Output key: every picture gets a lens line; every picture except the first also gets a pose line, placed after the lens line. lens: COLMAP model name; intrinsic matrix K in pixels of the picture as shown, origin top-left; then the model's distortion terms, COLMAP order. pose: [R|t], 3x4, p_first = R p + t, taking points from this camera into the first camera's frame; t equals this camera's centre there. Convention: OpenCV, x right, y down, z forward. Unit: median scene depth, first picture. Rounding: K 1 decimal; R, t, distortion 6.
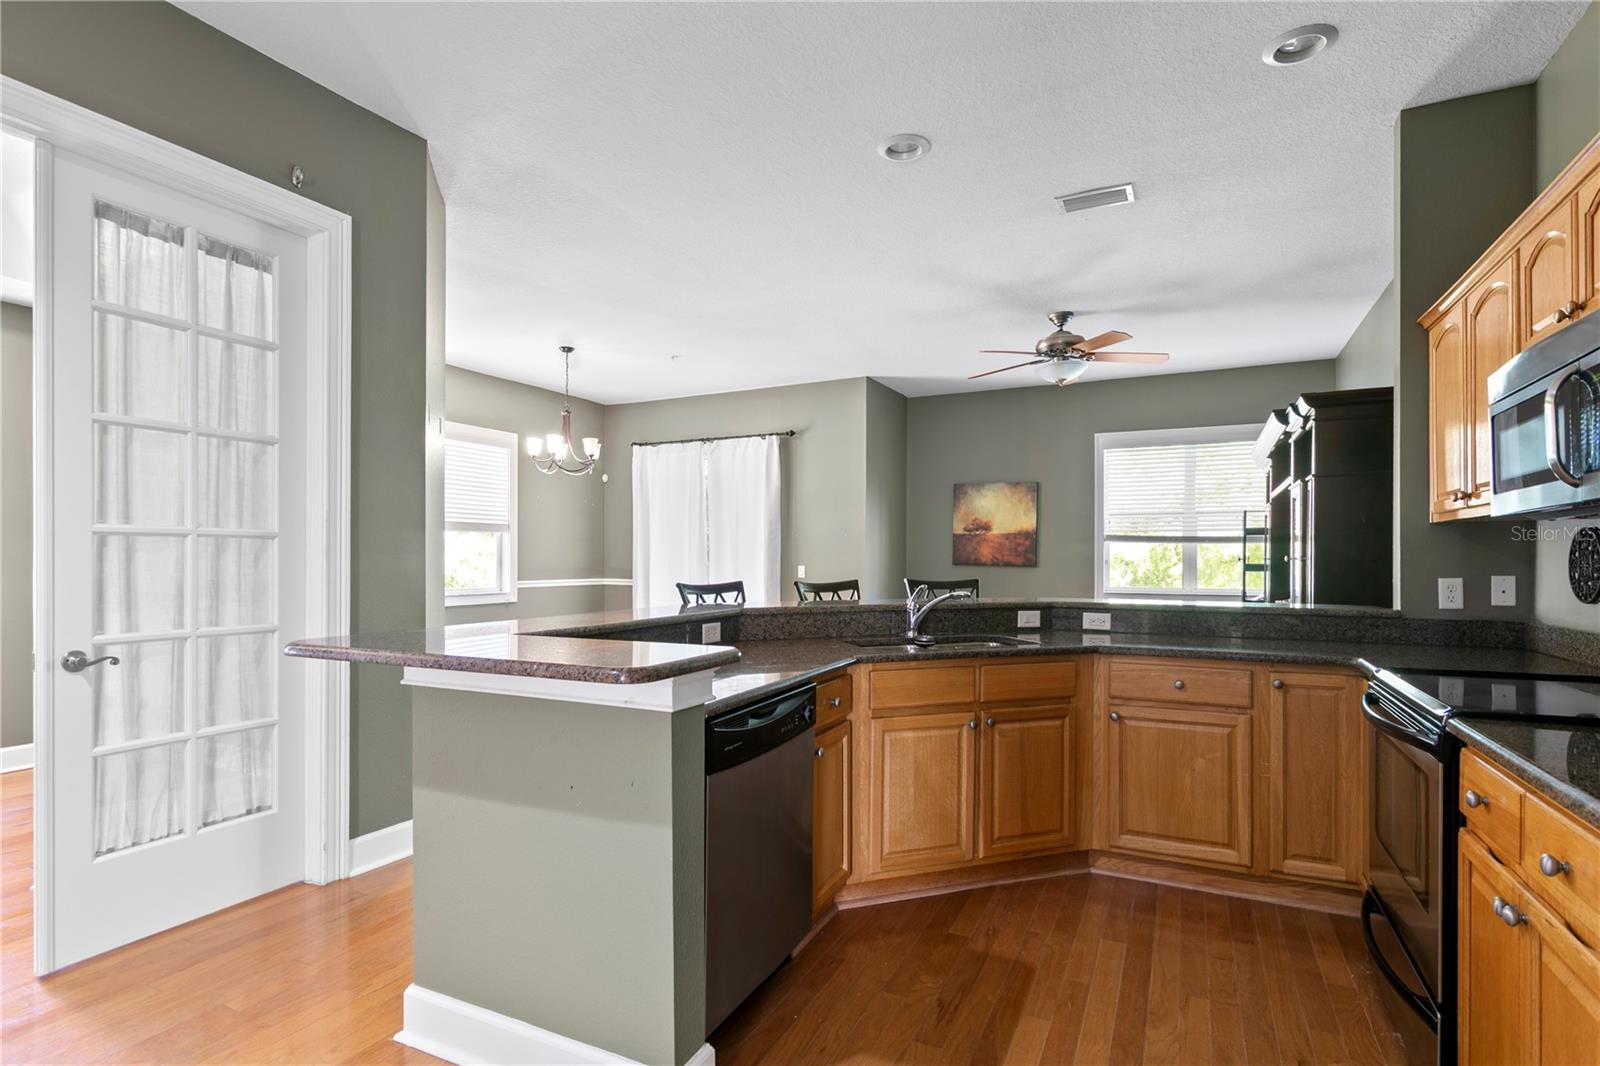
lens RADIAL K [[784.2, 0, 798.5], [0, 784.2, 560.6], [0, 0, 1]] dist [0.001244, -0.003006]
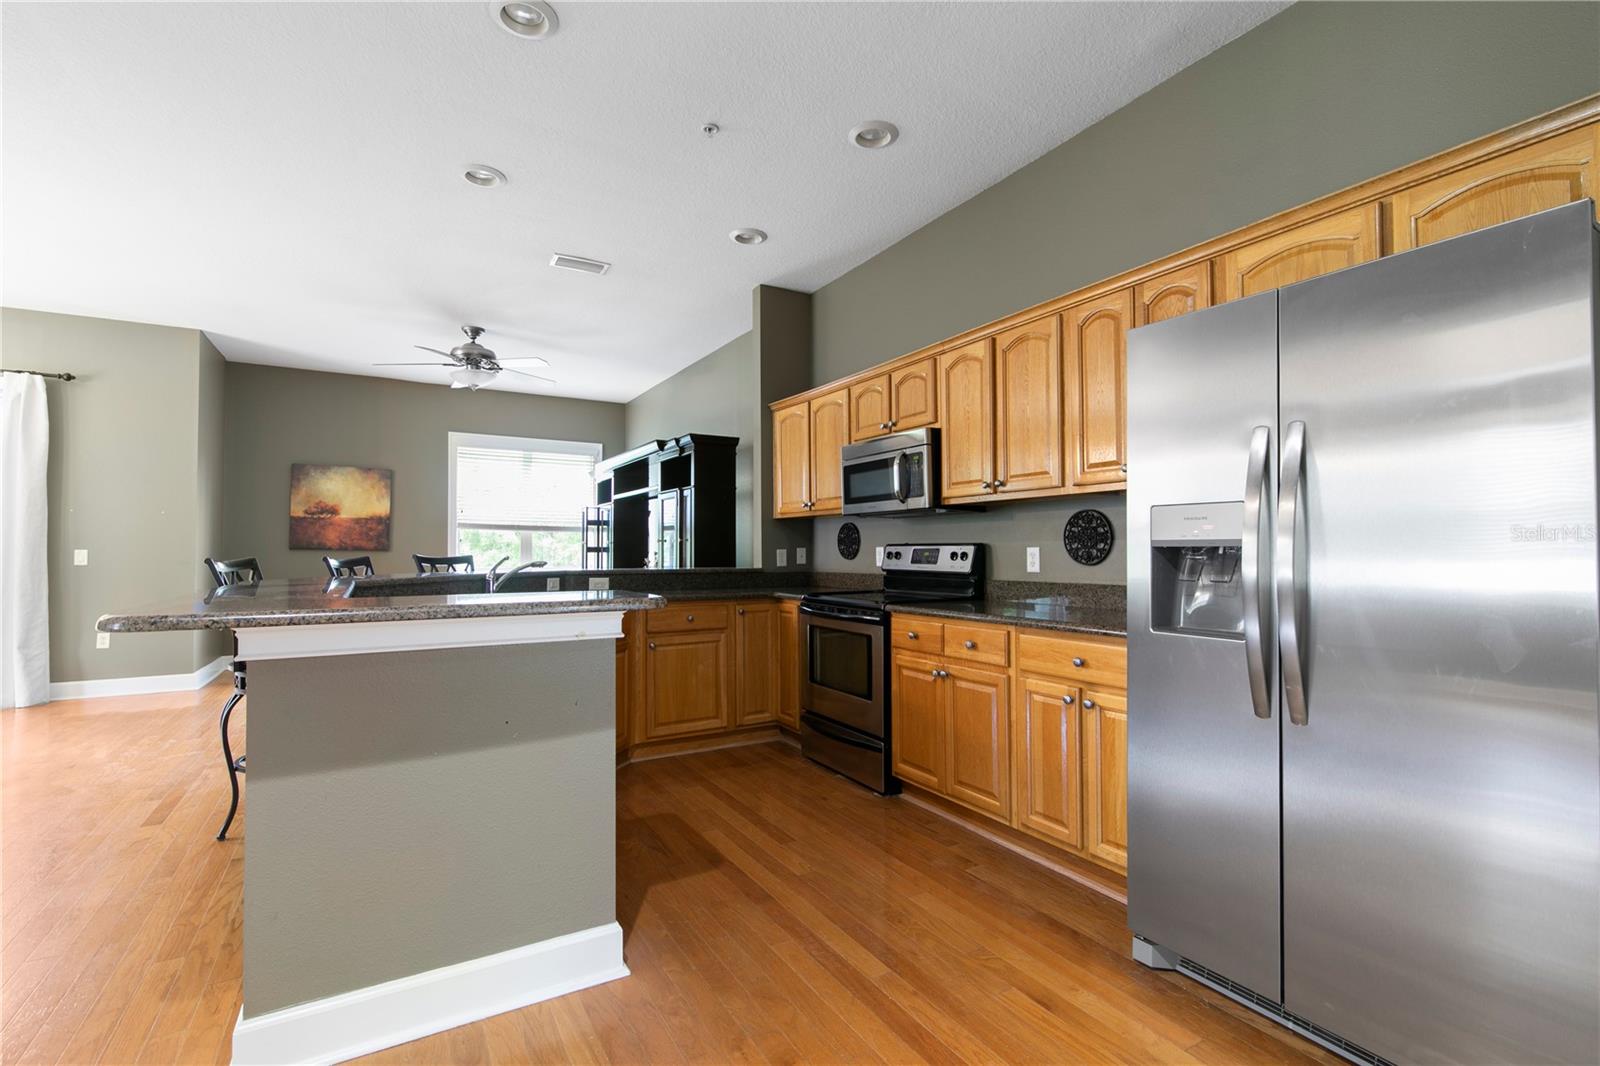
lens RADIAL K [[739.9, 0, 785.9], [0, 739.9, 530.2], [0, 0, 1]] dist [0.003173, -0.001464]
pose [[0.558125, 0.022956, 0.829440, -0.468935], [0.002628, 0.999563, -0.029433, 0.022751], [-0.829753, 0.018607, 0.557820, 0.031987]]
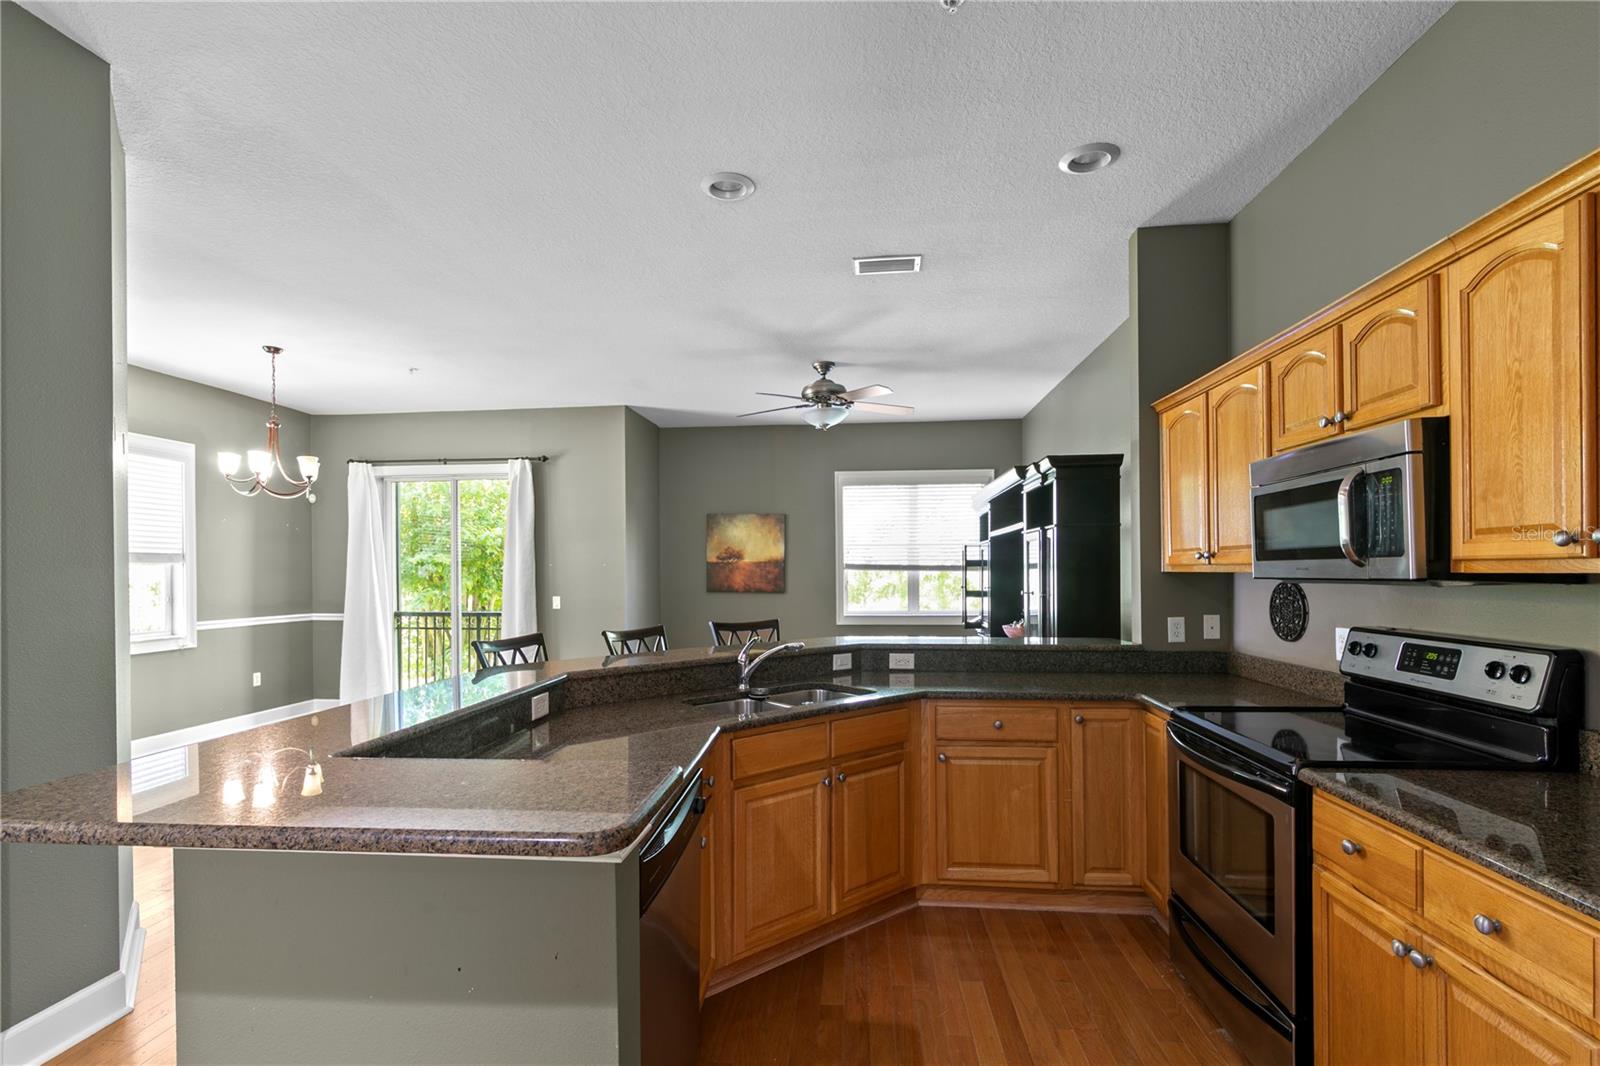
lens RADIAL K [[739.9, 0, 784.0], [0, 739.9, 574.1], [0, 0, 1]] dist [0.003173, -0.001464]
pose [[0.935594, -0.010387, 0.352925, -0.120034], [0.010309, 0.999945, 0.002101, -0.043609], [-0.352927, 0.001673, 0.935649, 0.108589]]
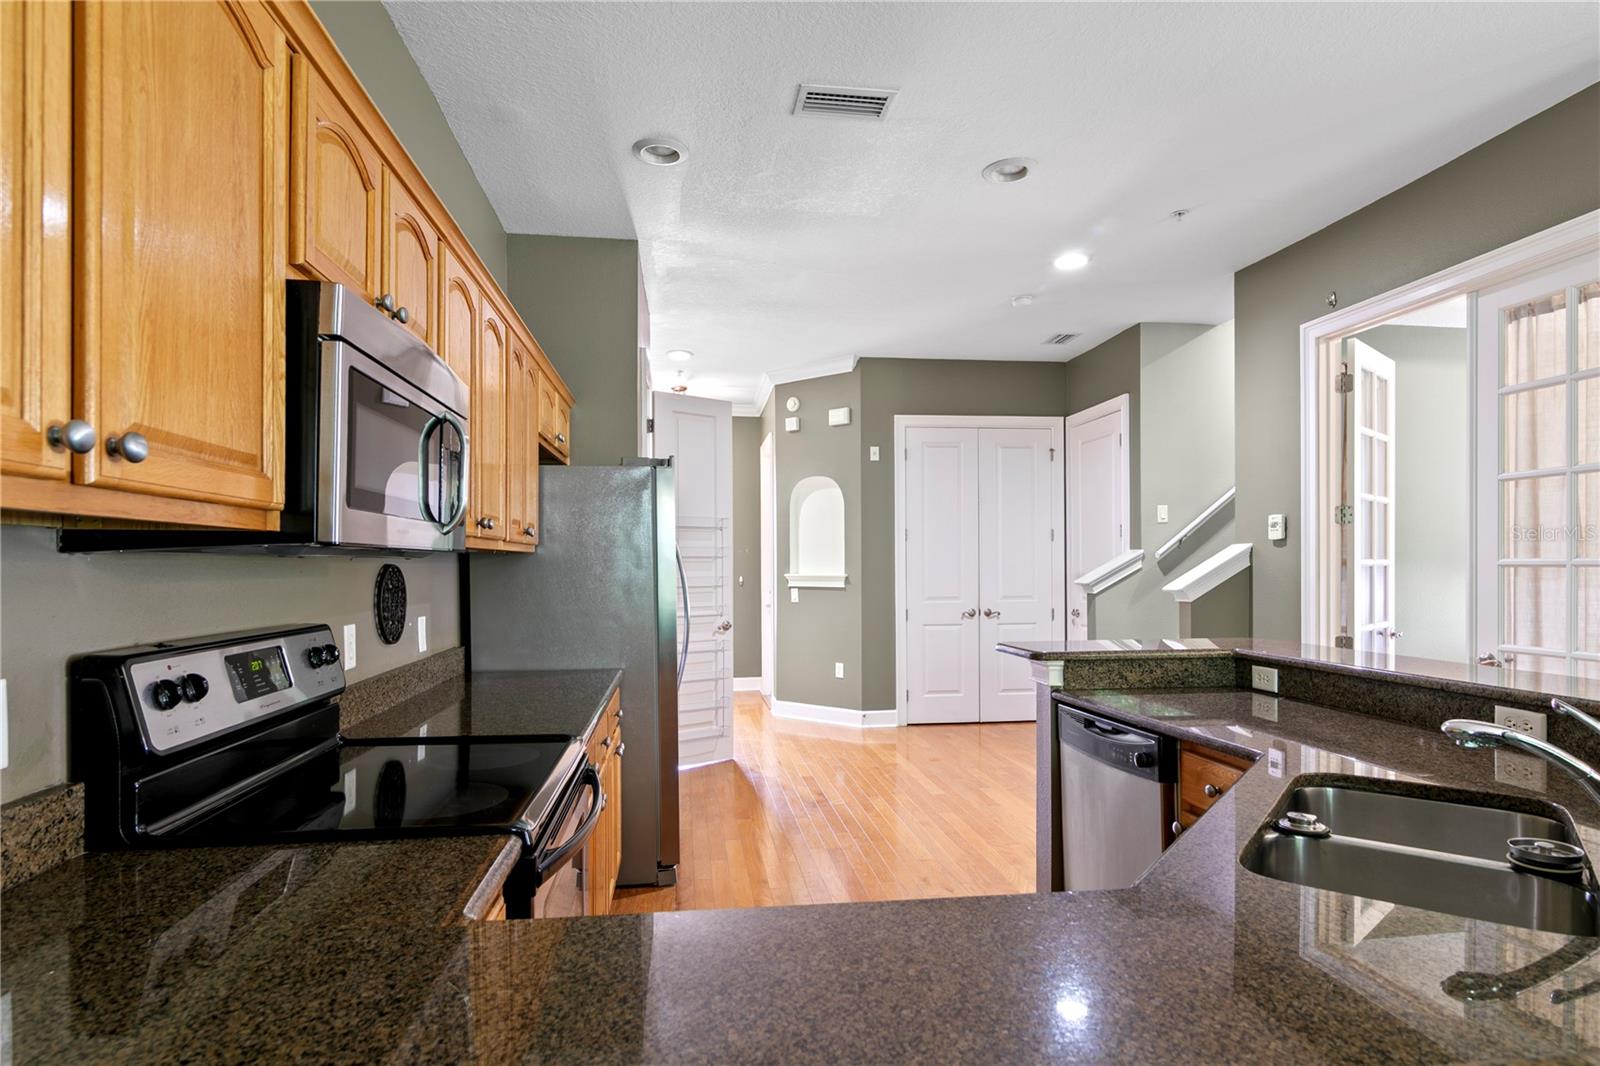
lens RADIAL K [[859.5, 0, 799.6], [0, 859.5, 567.7], [0, 0, 1]] dist [0.006893, -0.004092]
pose [[-0.821255, 0.002054, -0.570558, 0.573710], [0.000575, 0.999996, 0.002771, -0.024988], [0.570561, 0.001948, -0.821253, 0.990889]]
